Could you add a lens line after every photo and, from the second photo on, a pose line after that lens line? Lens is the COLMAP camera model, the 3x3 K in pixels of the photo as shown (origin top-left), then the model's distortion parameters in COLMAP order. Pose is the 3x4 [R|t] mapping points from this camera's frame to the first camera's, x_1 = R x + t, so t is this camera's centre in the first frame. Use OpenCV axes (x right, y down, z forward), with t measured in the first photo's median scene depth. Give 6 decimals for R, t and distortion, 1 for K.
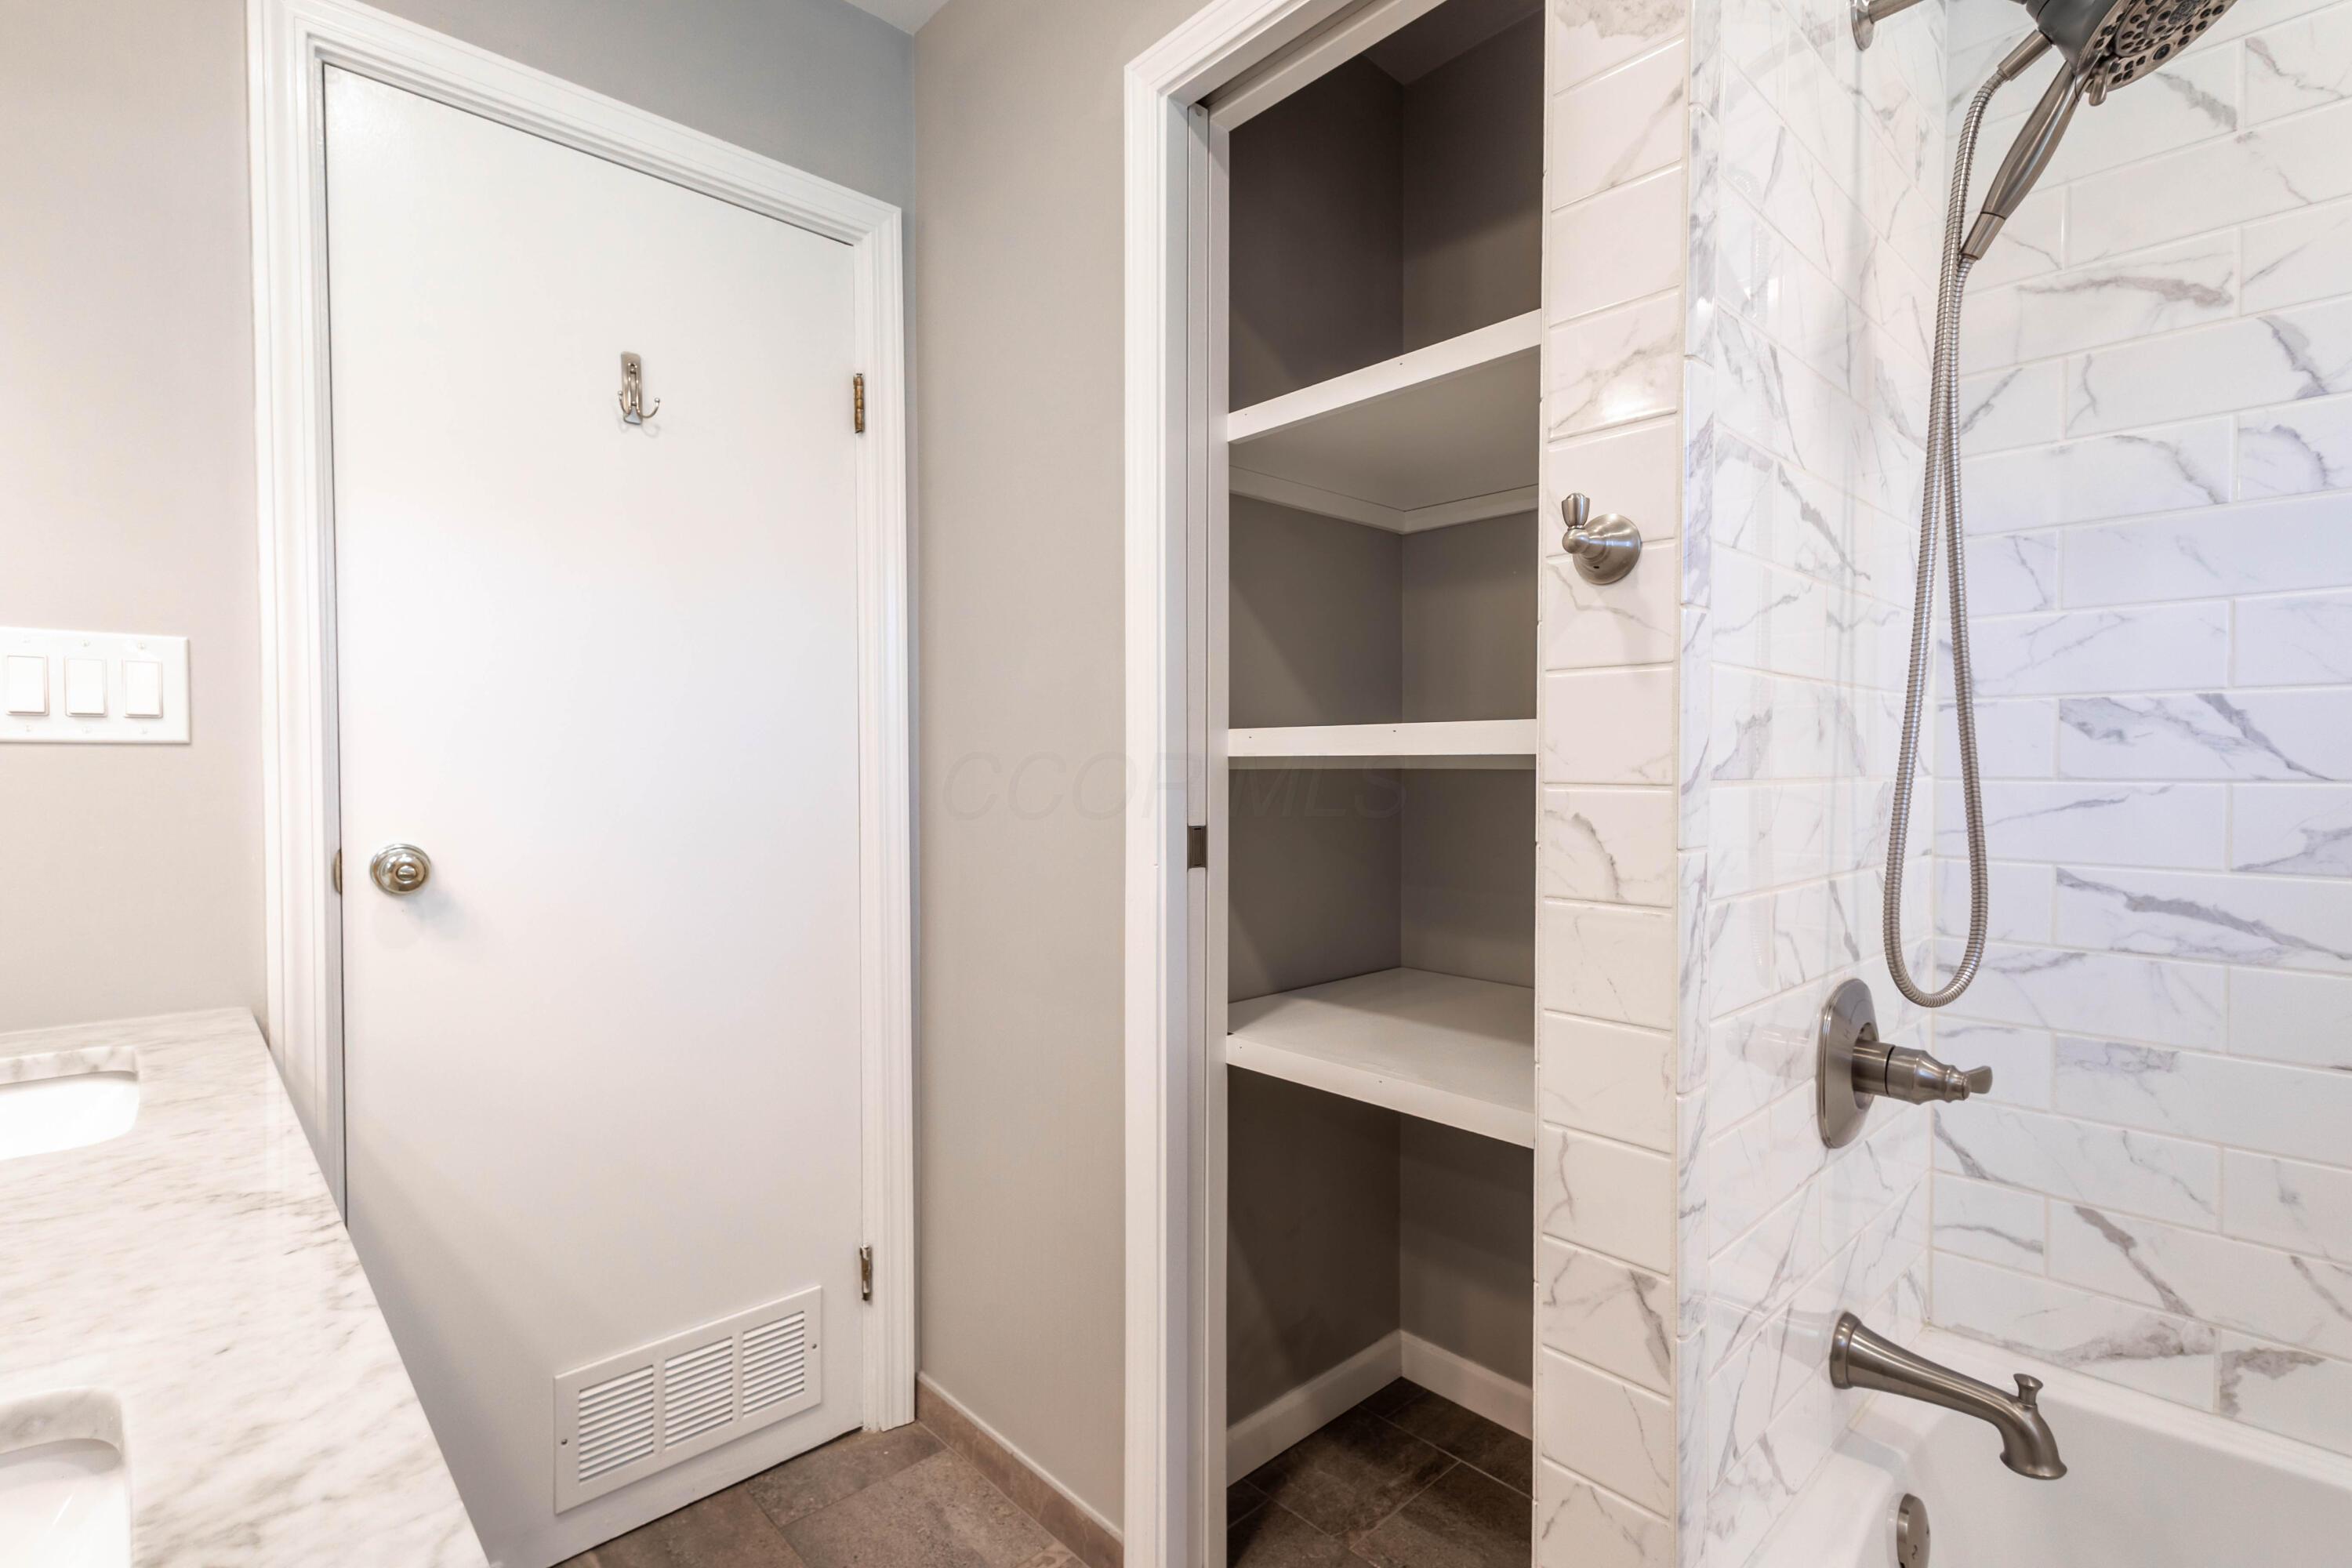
lens RADIAL K [[1081.5, 0, 1169.4], [0, 1081.5, 773.5], [0, 0, 1]] dist [0.012689, -0.003496]
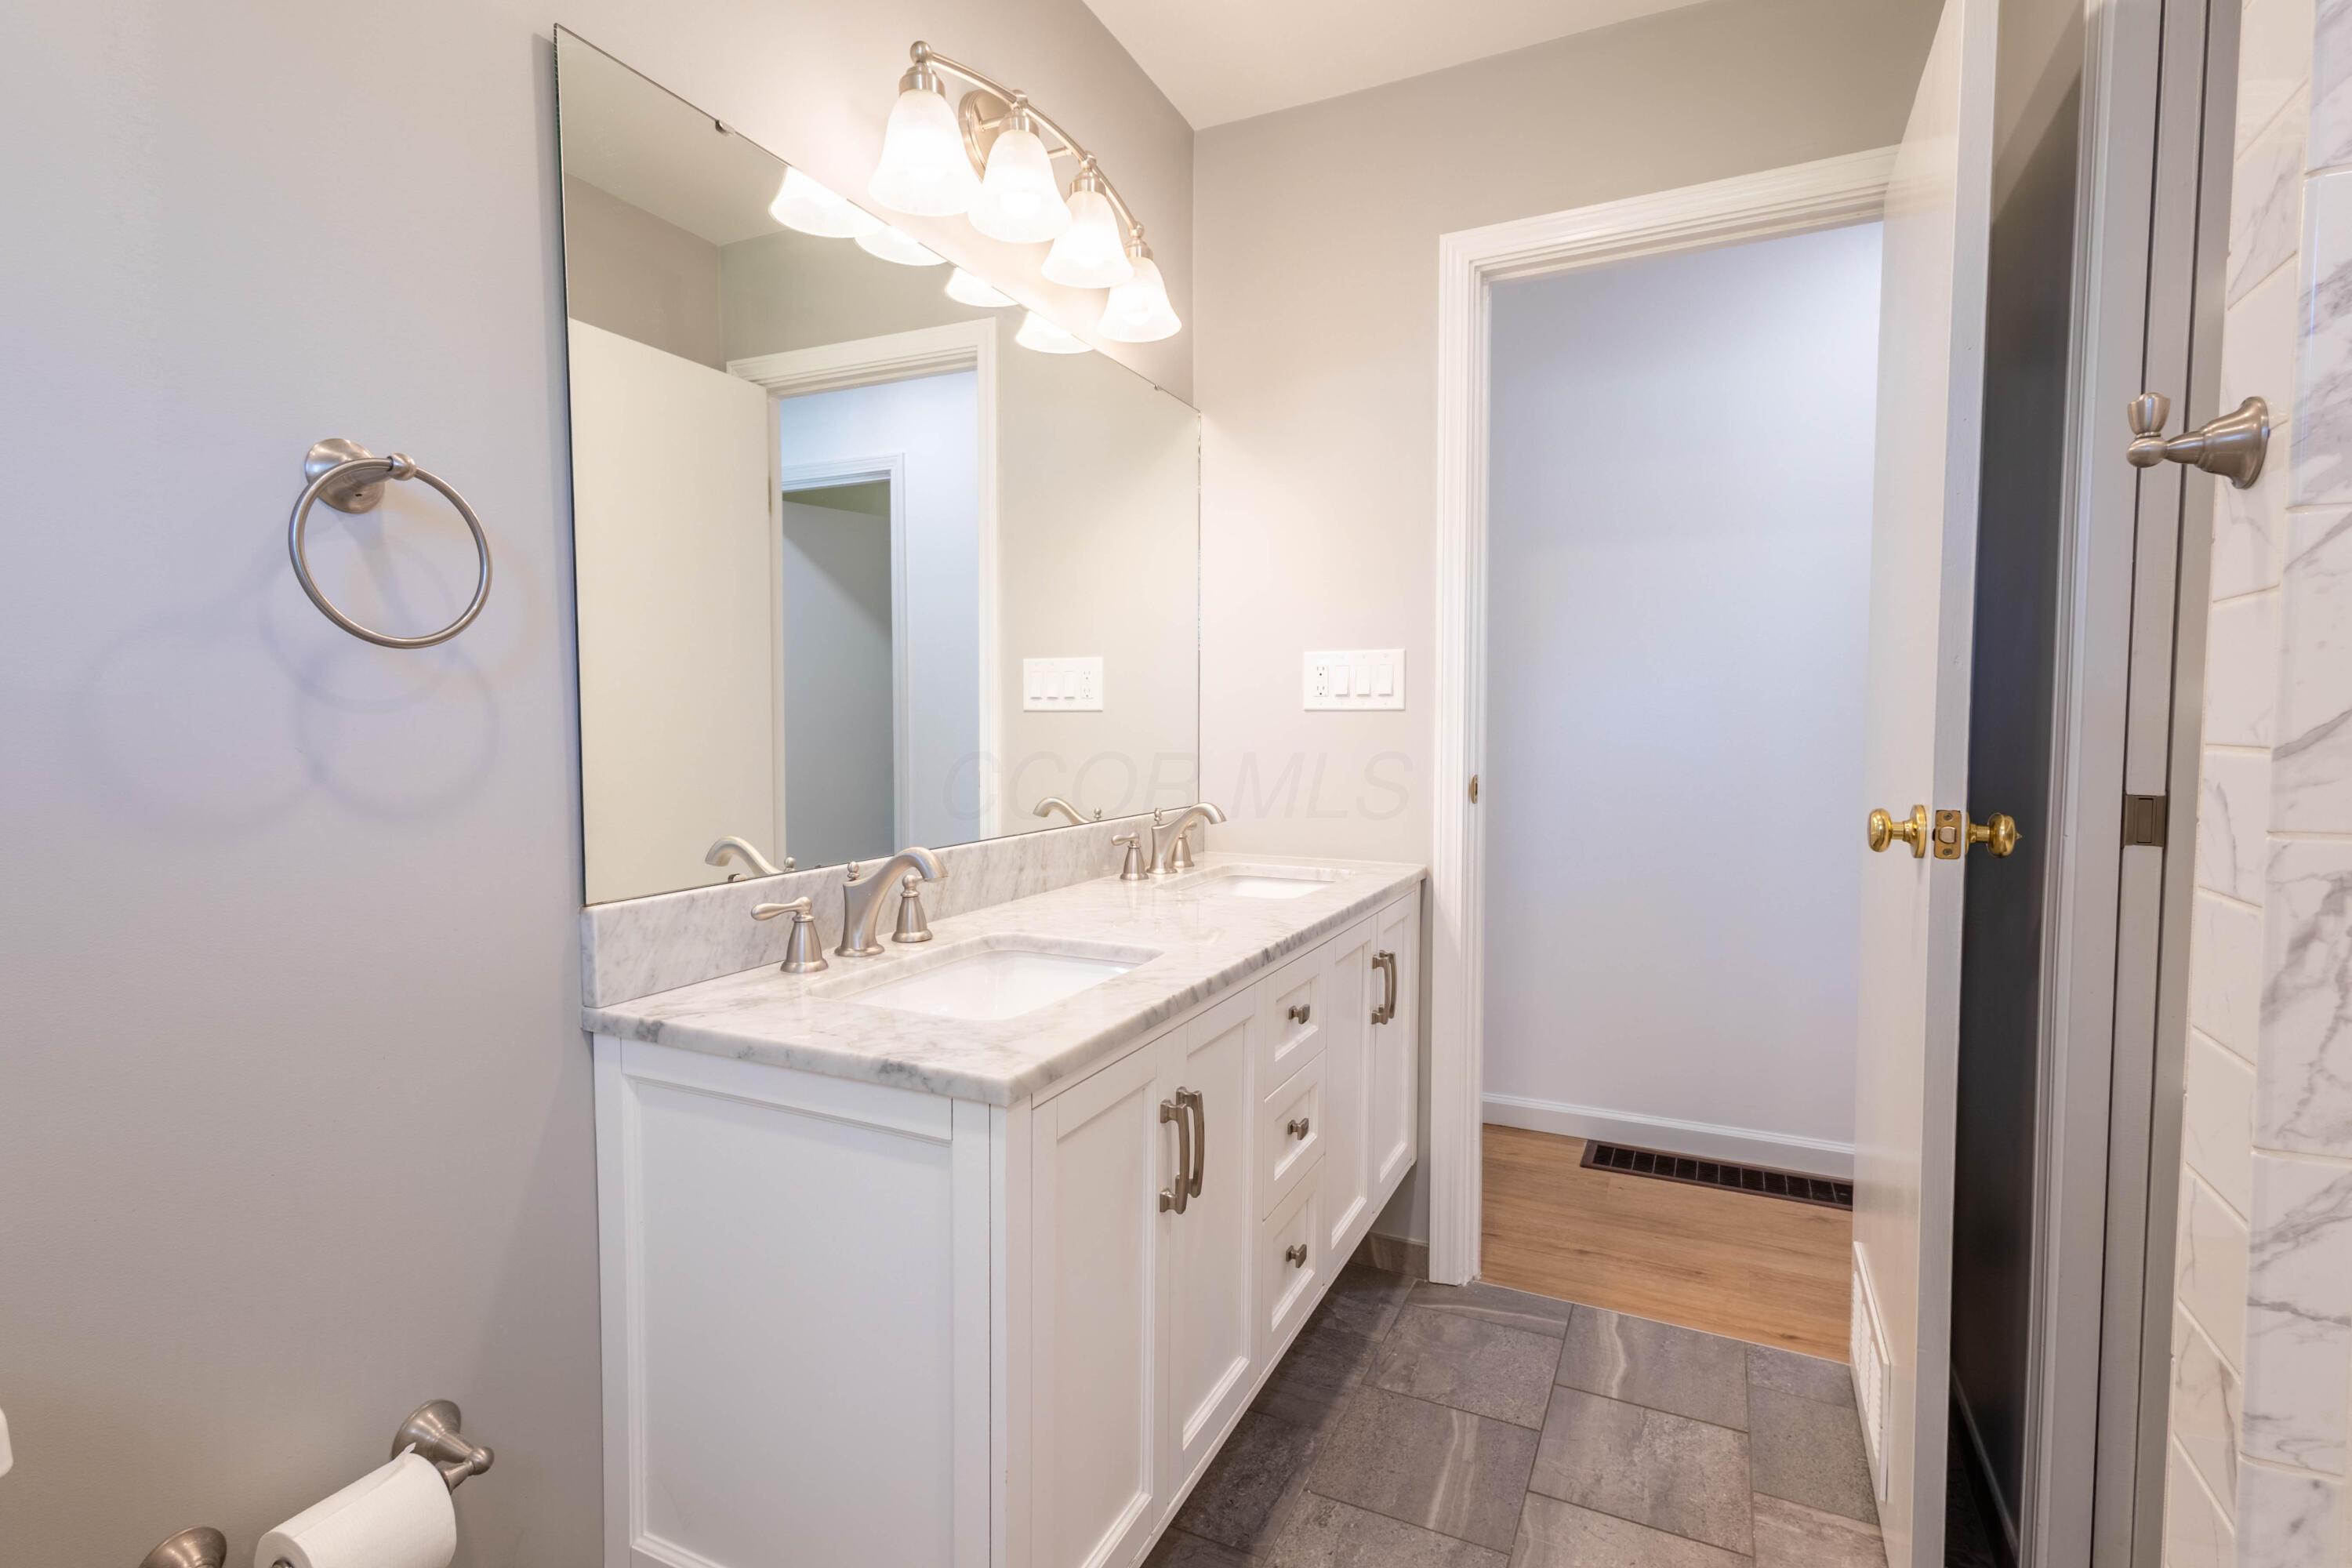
lens RADIAL K [[1081.5, 0, 1162.1], [0, 1081.5, 774.3], [0, 0, 1]] dist [0.012689, -0.003496]
pose [[0.373120, 0.045730, -0.926655, 0.657931], [-0.010549, 0.998929, 0.045049, 0.002206], [0.927723, -0.007033, 0.373203, -0.006308]]
